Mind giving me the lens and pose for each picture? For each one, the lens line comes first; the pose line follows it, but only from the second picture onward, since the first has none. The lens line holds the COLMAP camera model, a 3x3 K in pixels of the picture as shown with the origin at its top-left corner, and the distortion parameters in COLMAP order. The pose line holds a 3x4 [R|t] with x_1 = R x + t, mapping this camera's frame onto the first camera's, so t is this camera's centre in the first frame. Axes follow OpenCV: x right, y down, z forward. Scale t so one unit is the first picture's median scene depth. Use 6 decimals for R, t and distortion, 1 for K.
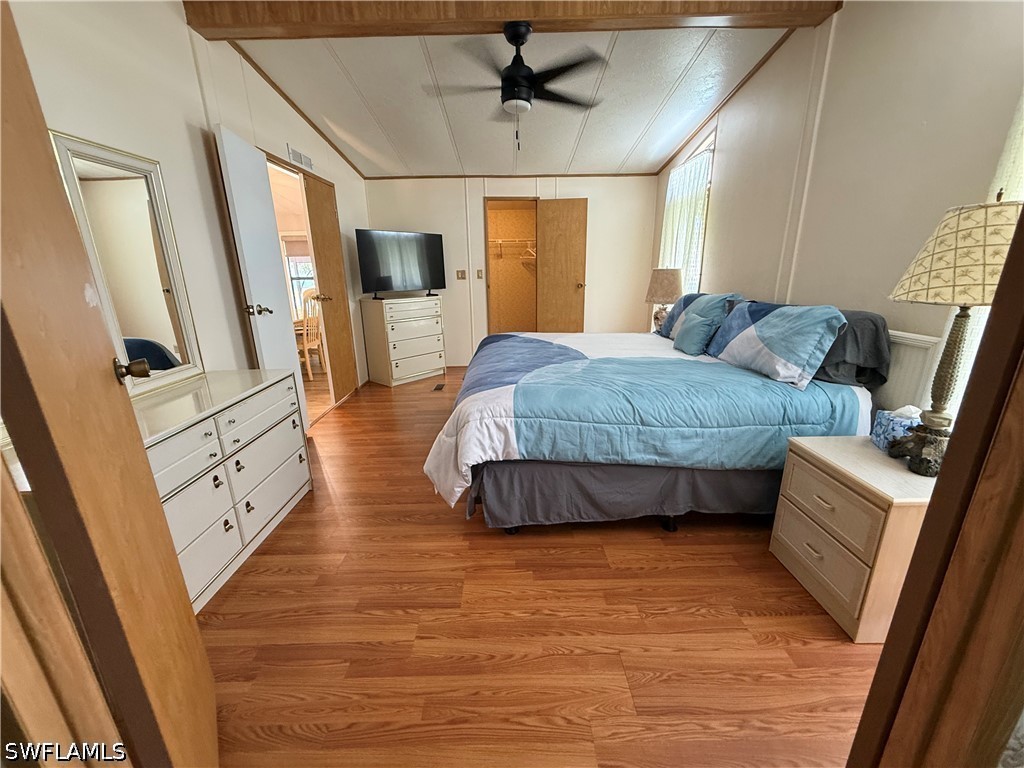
lens RADIAL K [[405.4, 0, 510.3], [0, 405.4, 383.7], [0, 0, 1]] dist [-0.000281, -0.000116]
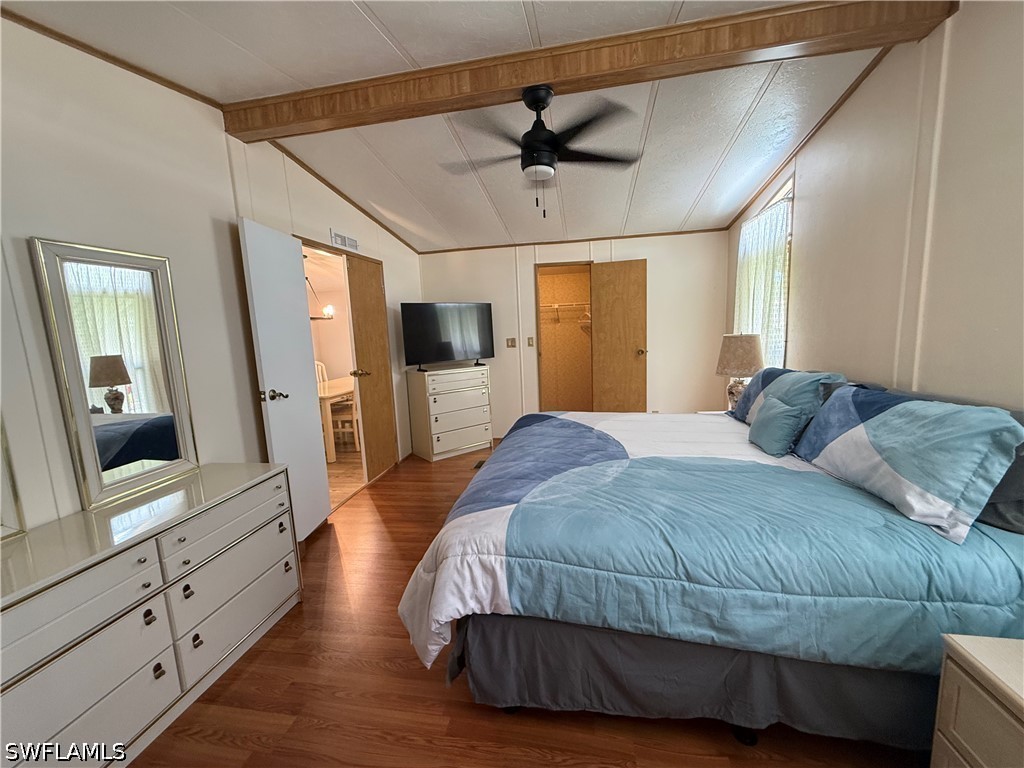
lens RADIAL K [[405.4, 0, 511.9], [0, 405.4, 384.0], [0, 0, 1]] dist [-0.000281, -0.000116]
pose [[0.982385, -0.001418, -0.186864, 0.128617], [-0.023229, 0.991288, -0.129645, -0.107775], [0.185420, 0.131702, 0.973794, 0.185780]]
